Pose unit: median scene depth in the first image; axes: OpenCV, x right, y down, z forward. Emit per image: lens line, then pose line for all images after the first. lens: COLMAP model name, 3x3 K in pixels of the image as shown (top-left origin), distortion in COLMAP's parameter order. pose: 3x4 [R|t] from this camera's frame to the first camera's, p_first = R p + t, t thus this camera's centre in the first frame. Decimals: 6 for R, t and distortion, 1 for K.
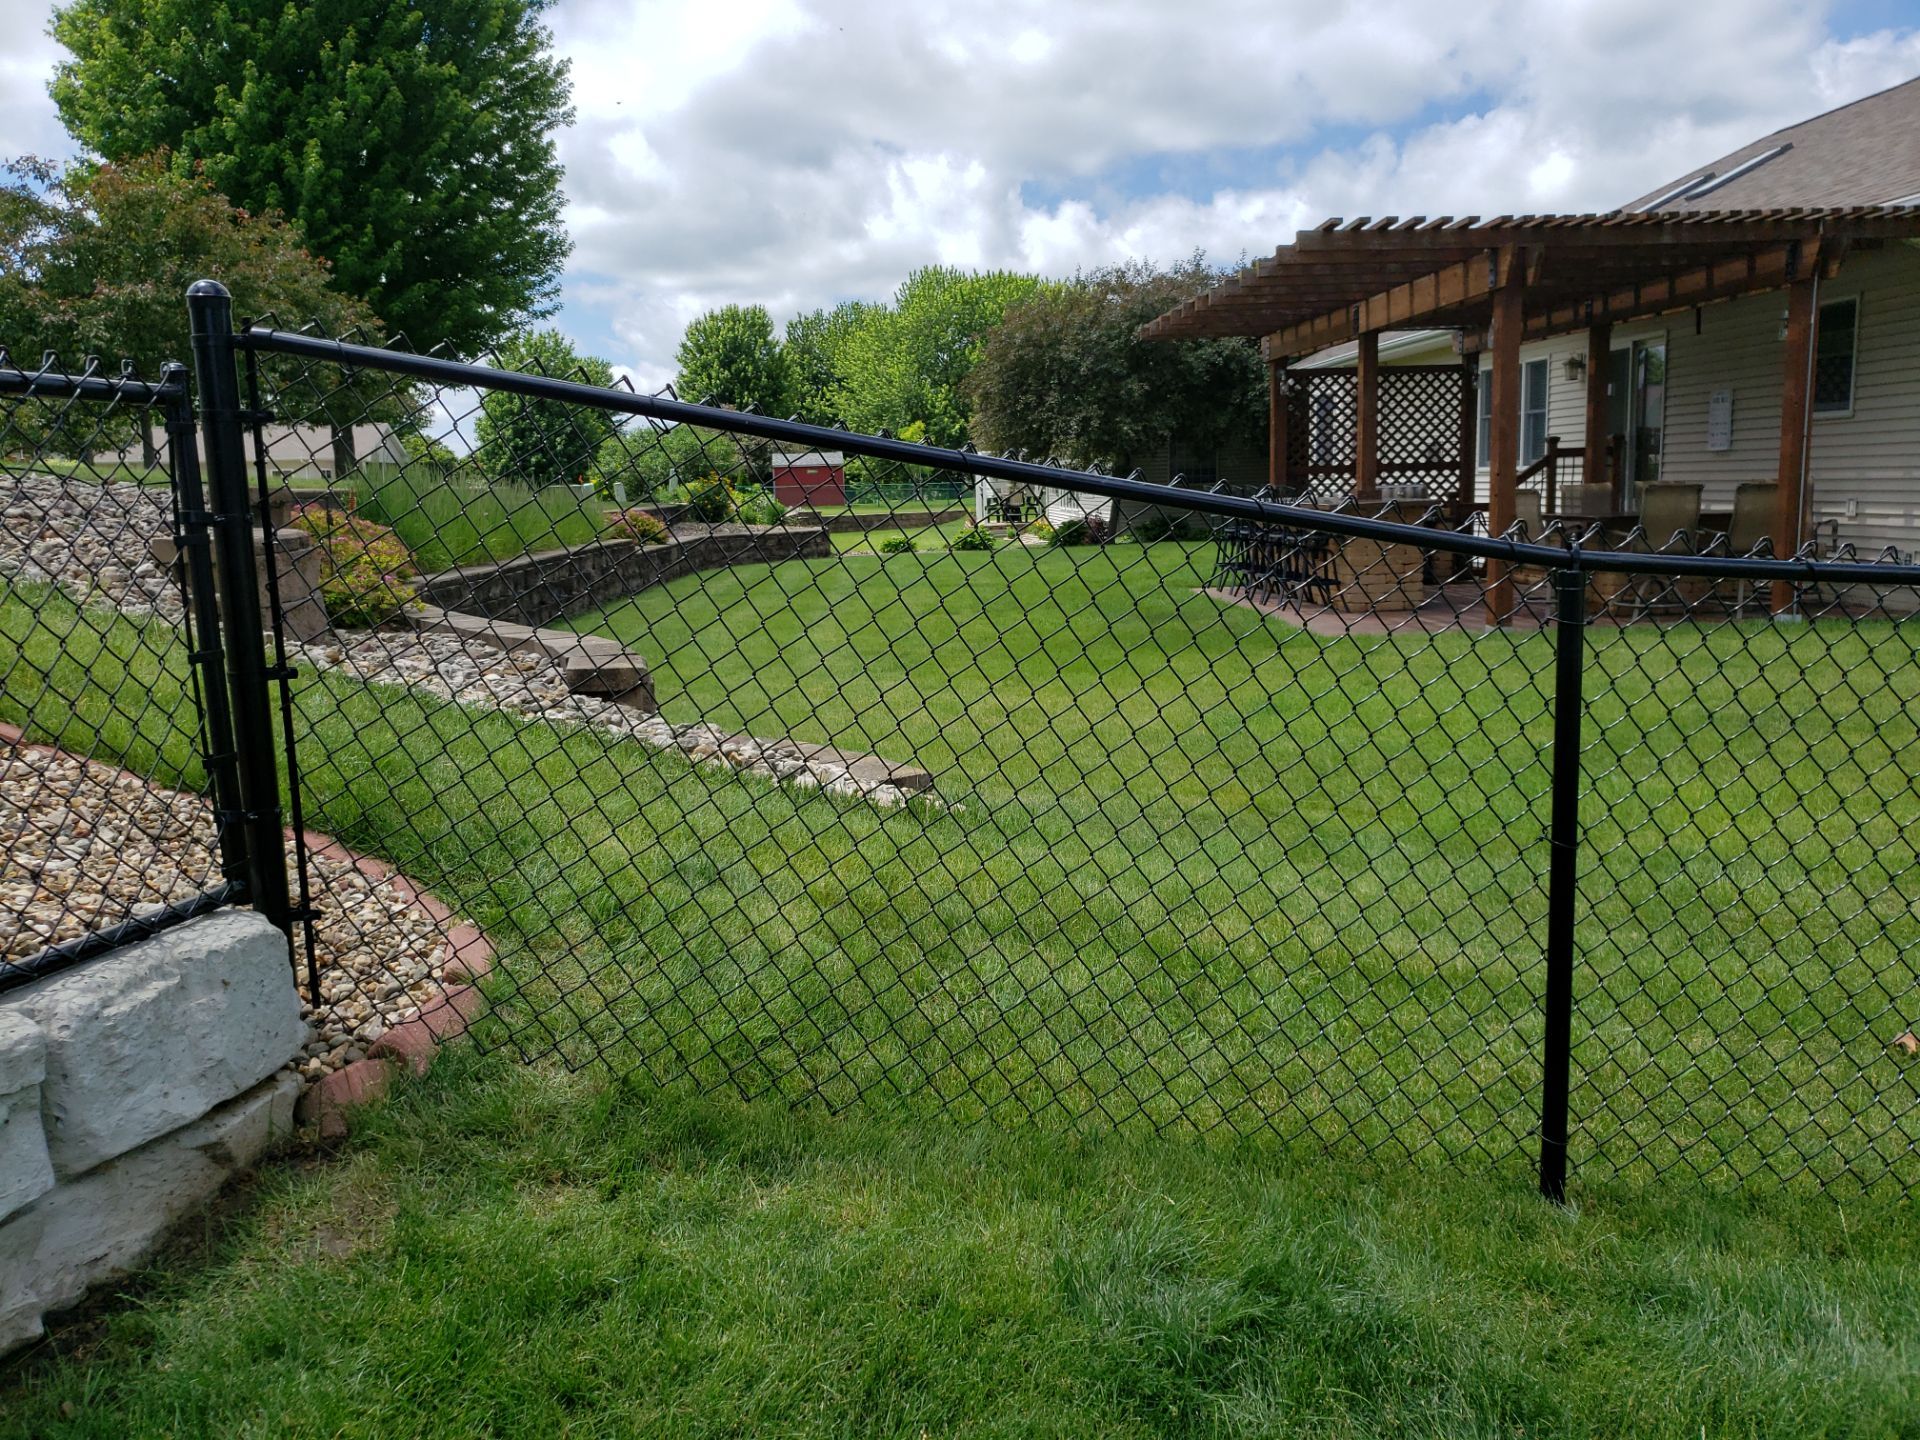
lens RADIAL K [[1504.1, 0, 941.1], [0, 1504.1, 718.0], [0, 0, 1]] dist [0.029814, -0.002086]
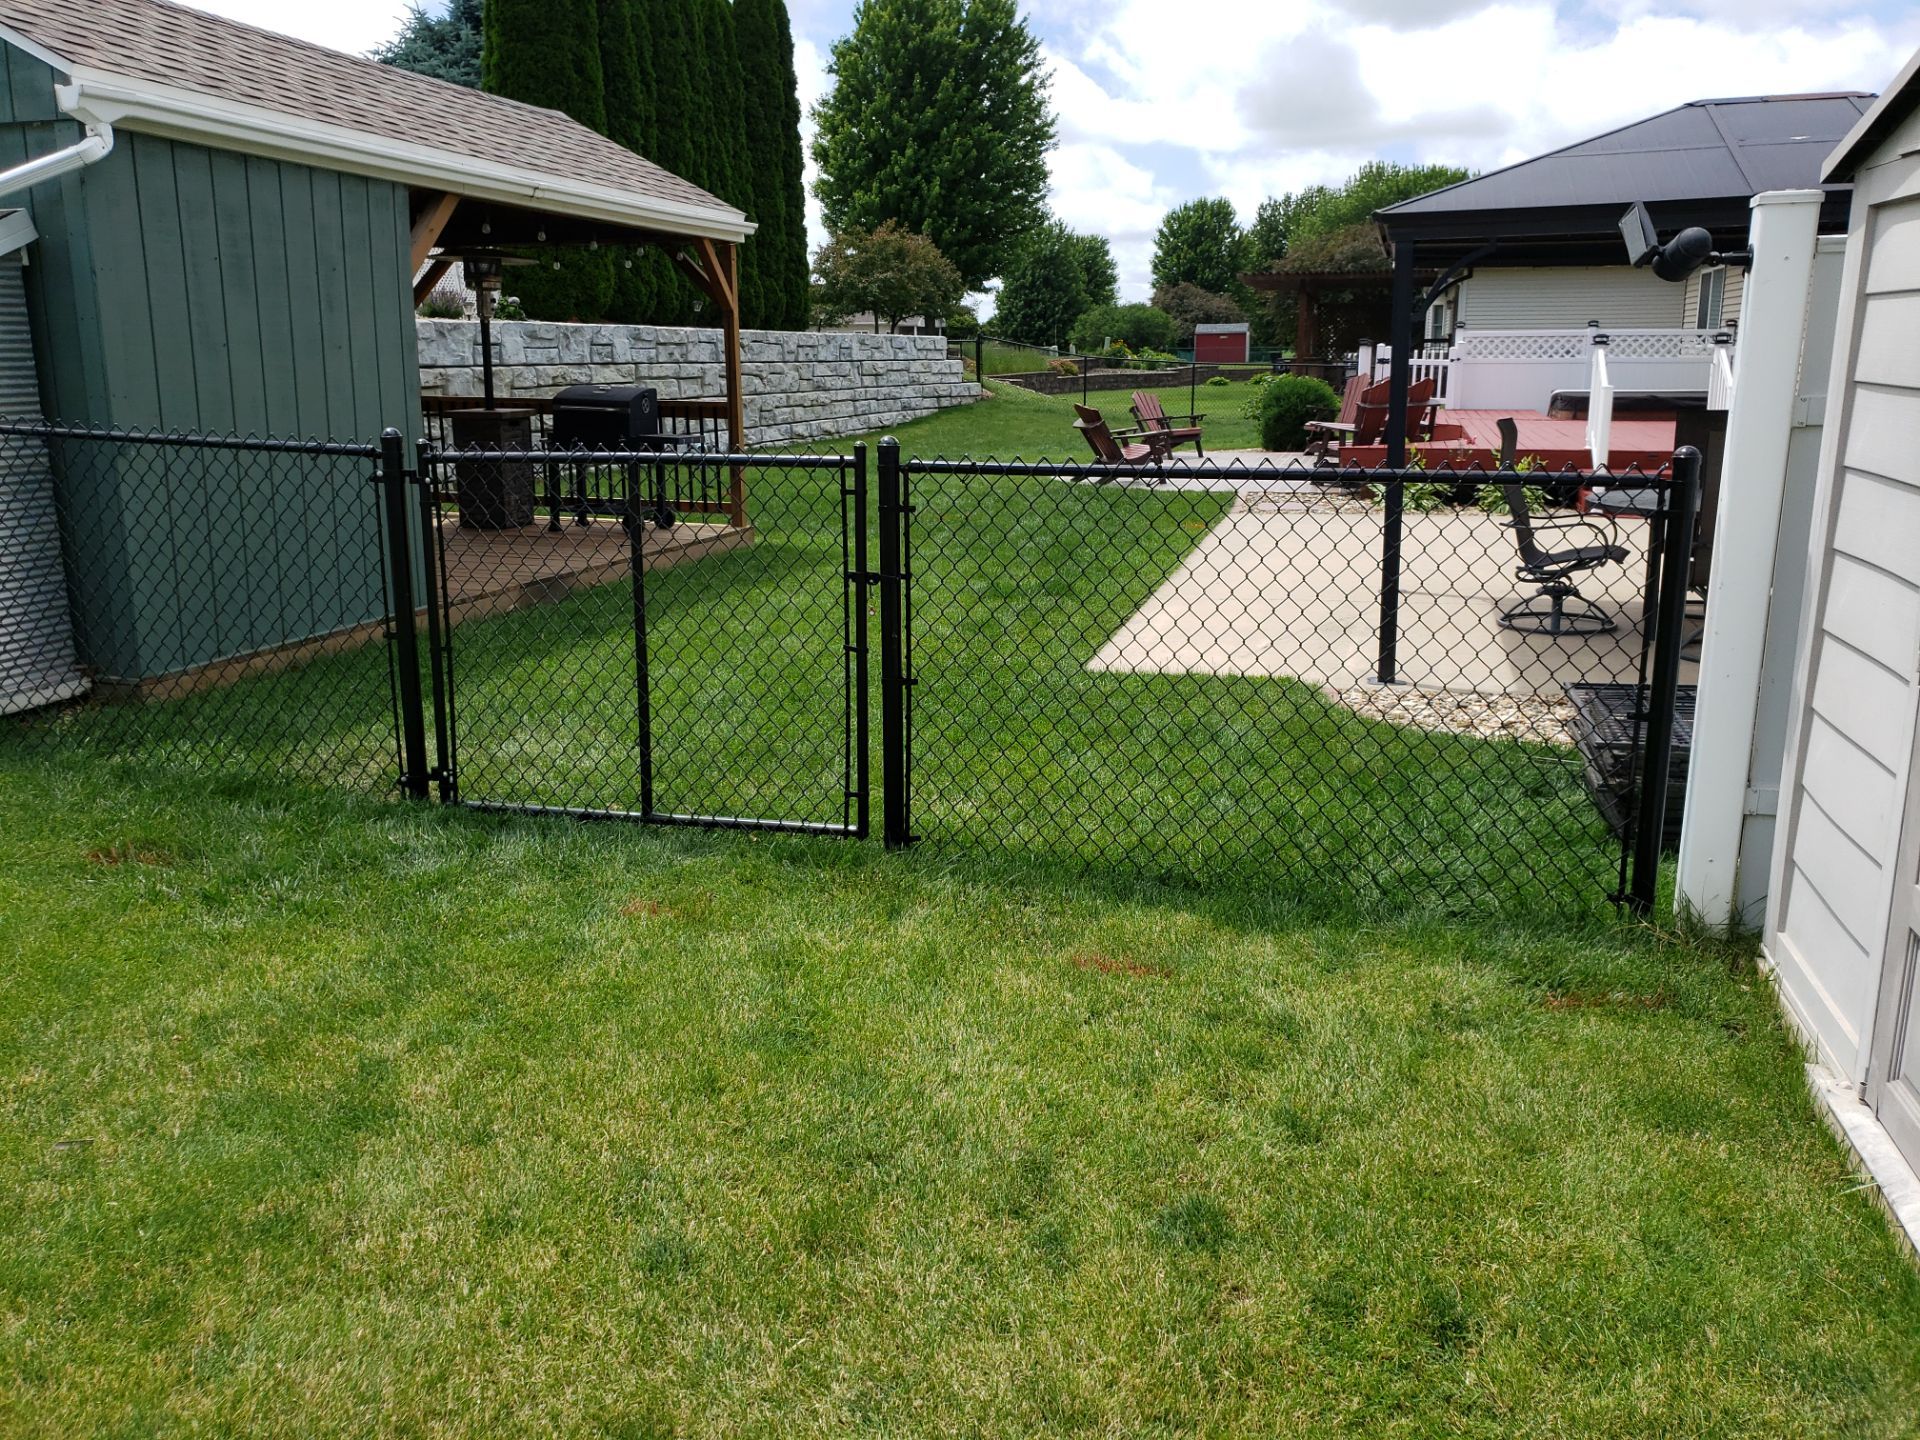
lens RADIAL K [[1545.2, 0, 934.3], [0, 1545.2, 719.8], [0, 0, 1]] dist [-0.027519, 0.046202]
pose [[0.945923, 0.088025, -0.312219, 0.085827], [-0.061783, 0.993749, 0.092988, 0.045633], [0.318452, -0.068670, 0.945448, -0.287401]]
